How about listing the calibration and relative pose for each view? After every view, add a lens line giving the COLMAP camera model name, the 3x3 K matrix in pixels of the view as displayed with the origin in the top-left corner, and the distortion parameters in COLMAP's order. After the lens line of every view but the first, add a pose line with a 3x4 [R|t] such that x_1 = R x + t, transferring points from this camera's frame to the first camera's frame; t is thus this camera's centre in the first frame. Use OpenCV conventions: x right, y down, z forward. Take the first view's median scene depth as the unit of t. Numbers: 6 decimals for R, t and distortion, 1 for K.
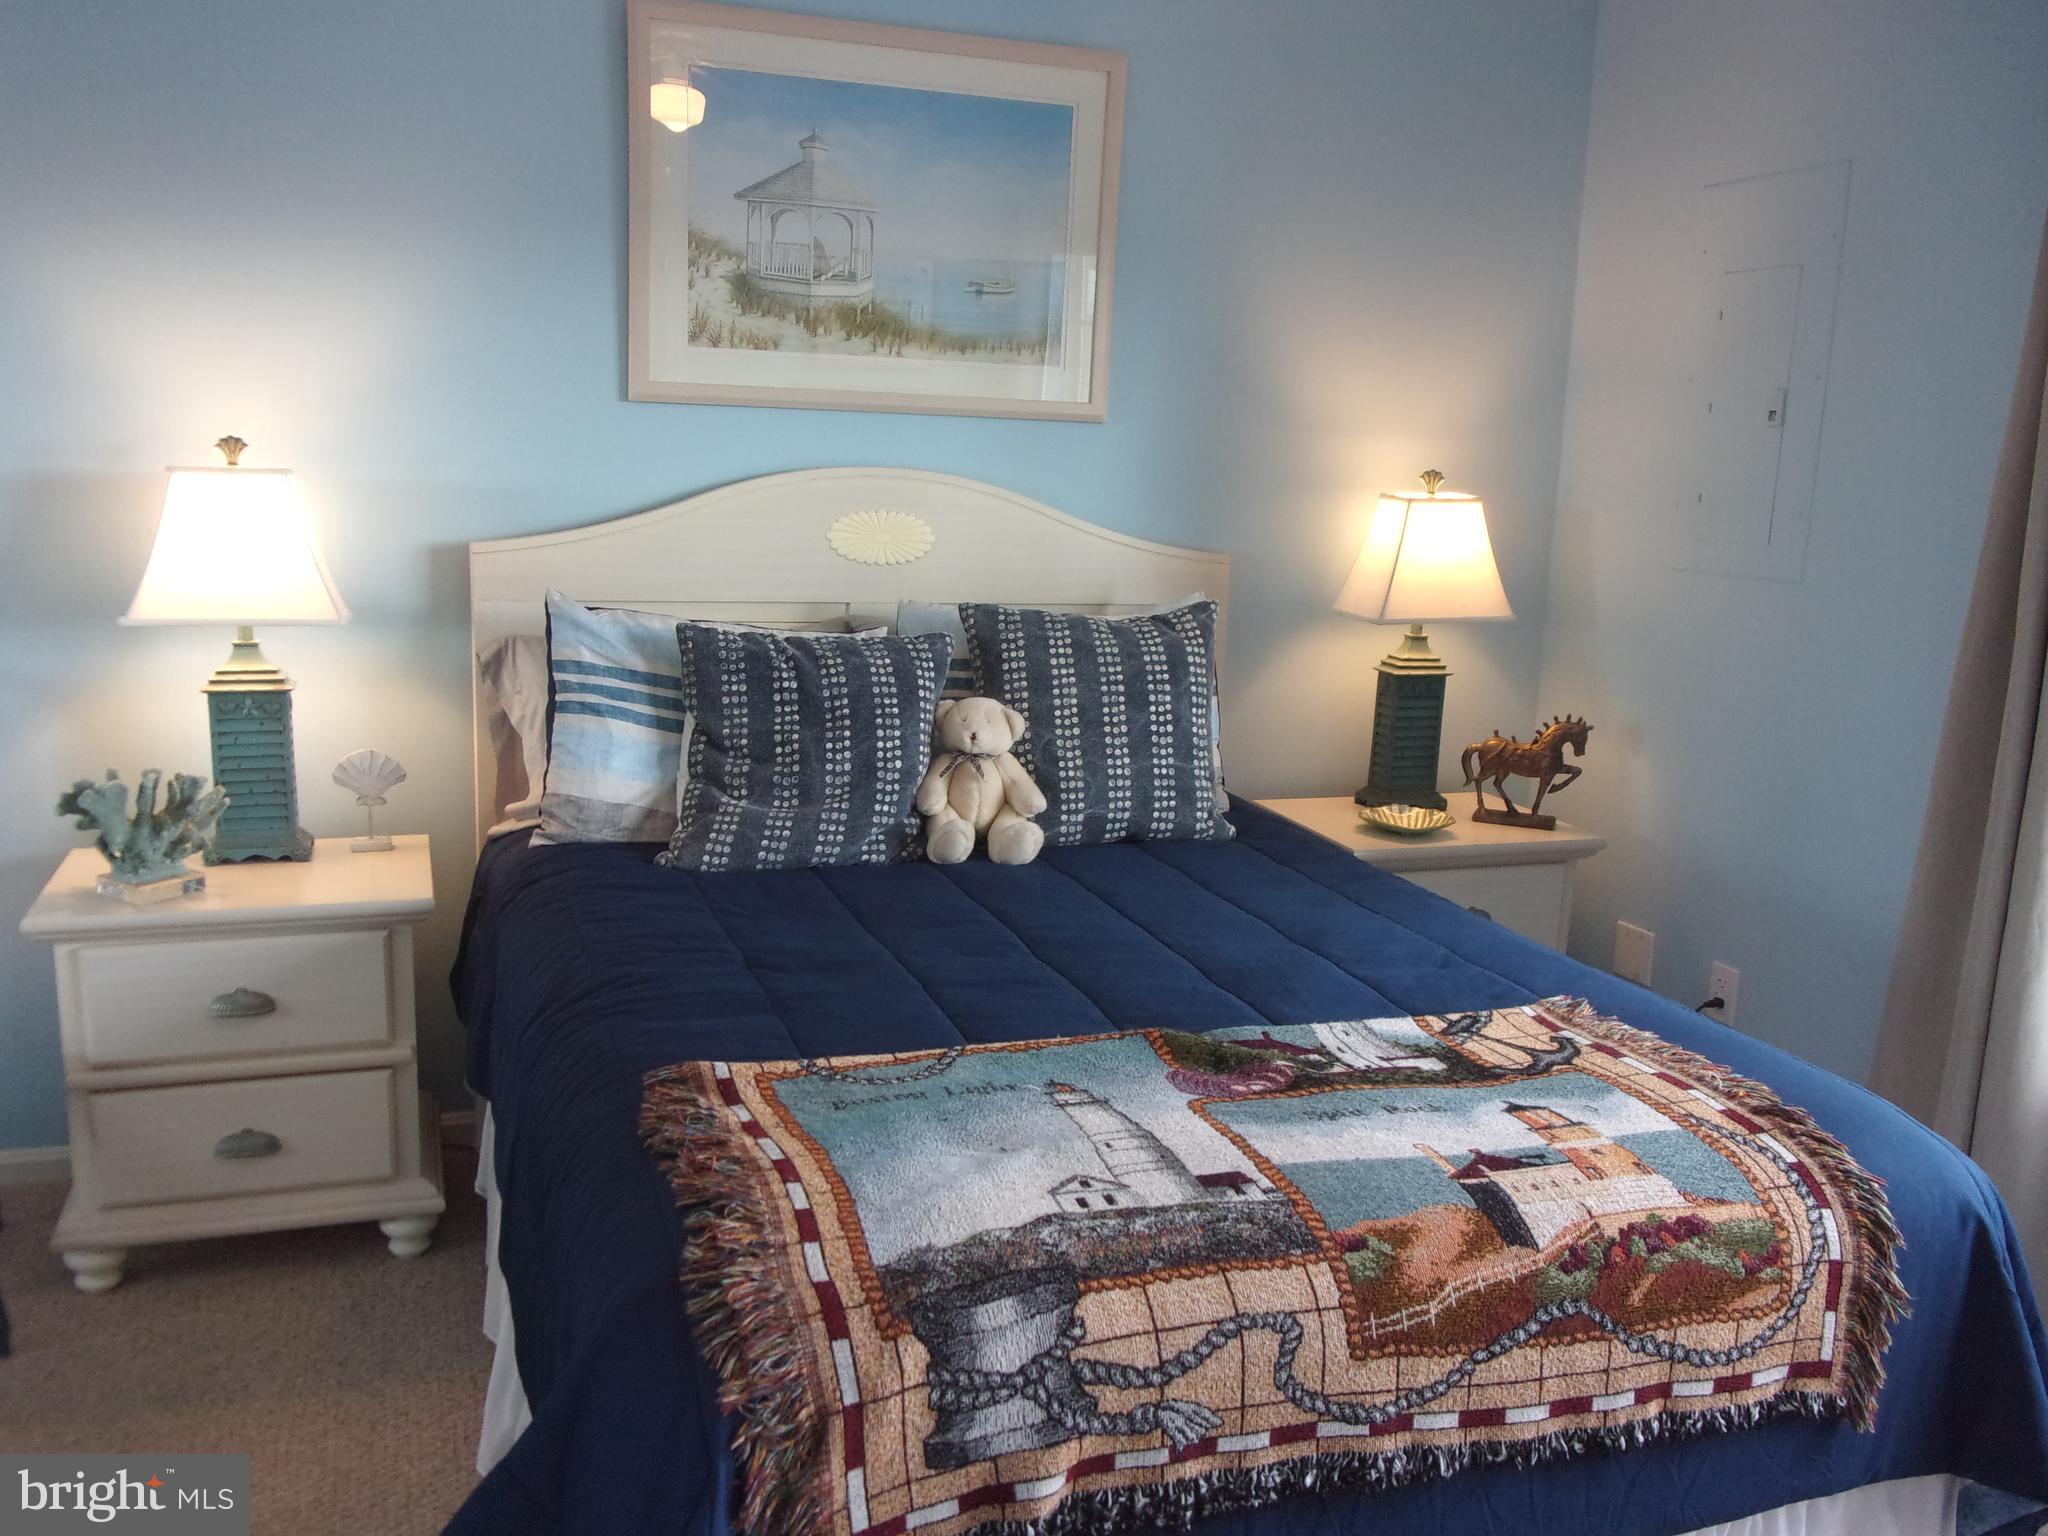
lens RADIAL K [[1720.2, 0, 1029.4], [0, 1720.2, 777.8], [0, 0, 1]] dist [0.009985, -0.023139]
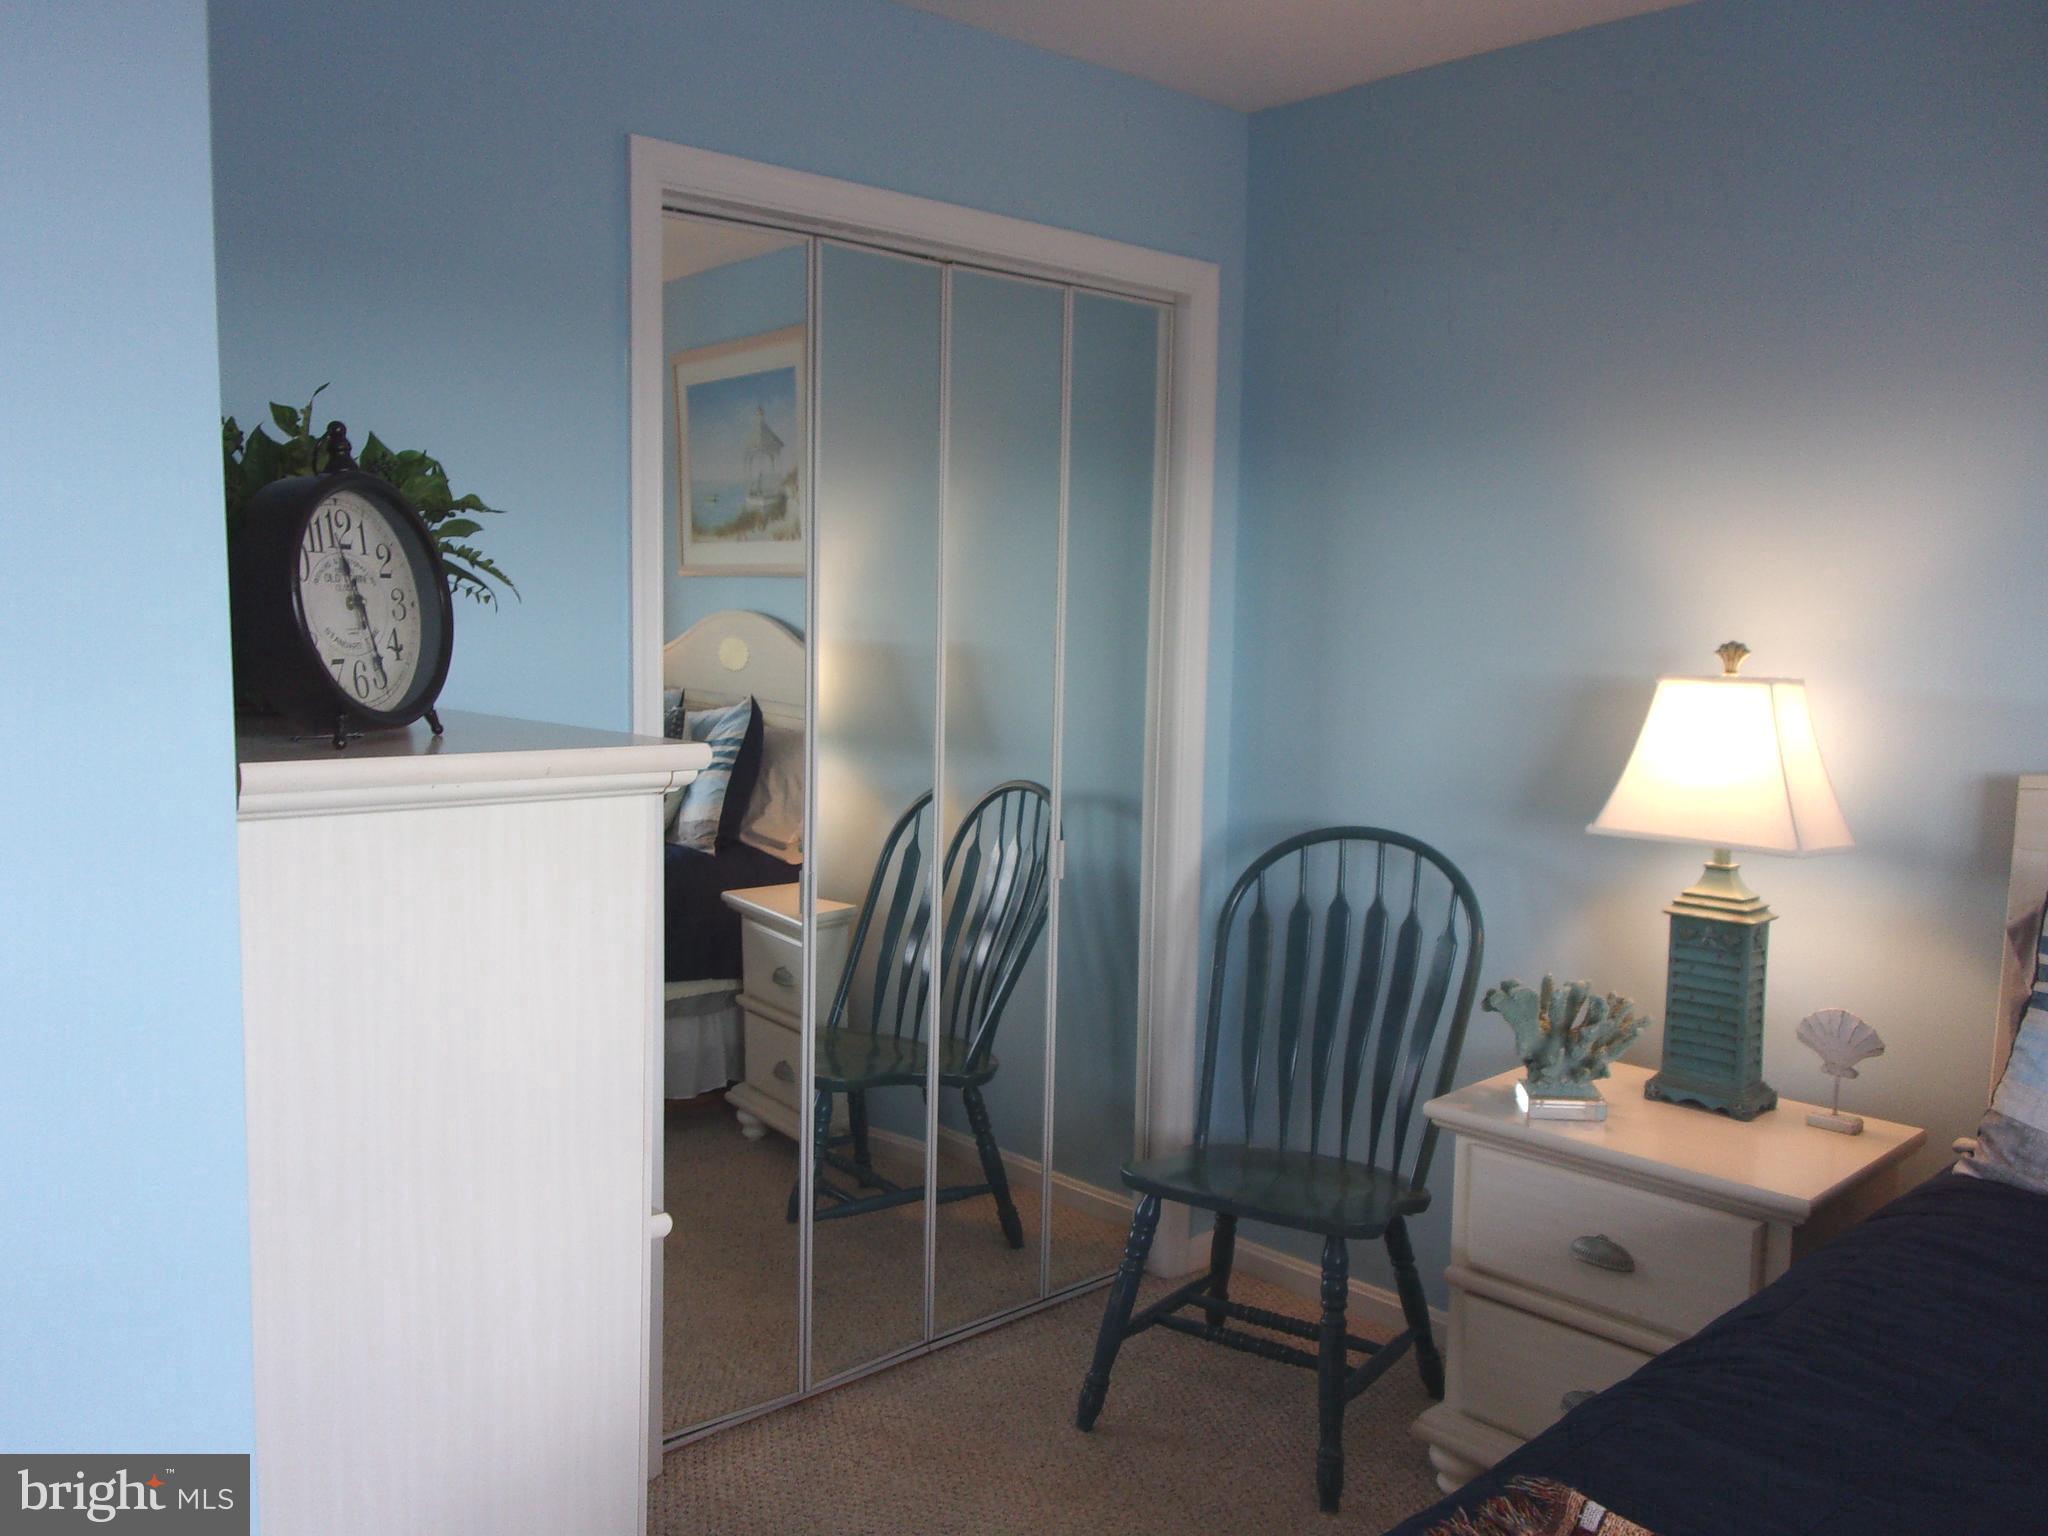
lens RADIAL K [[1720.2, 0, 1029.4], [0, 1720.2, 777.8], [0, 0, 1]] dist [0.009985, -0.023139]
pose [[0.401308, 0.064443, -0.913673, 0.226386], [-0.180267, 0.983569, -0.009805, -0.049971], [0.898029, 0.168640, 0.406331, 0.298794]]
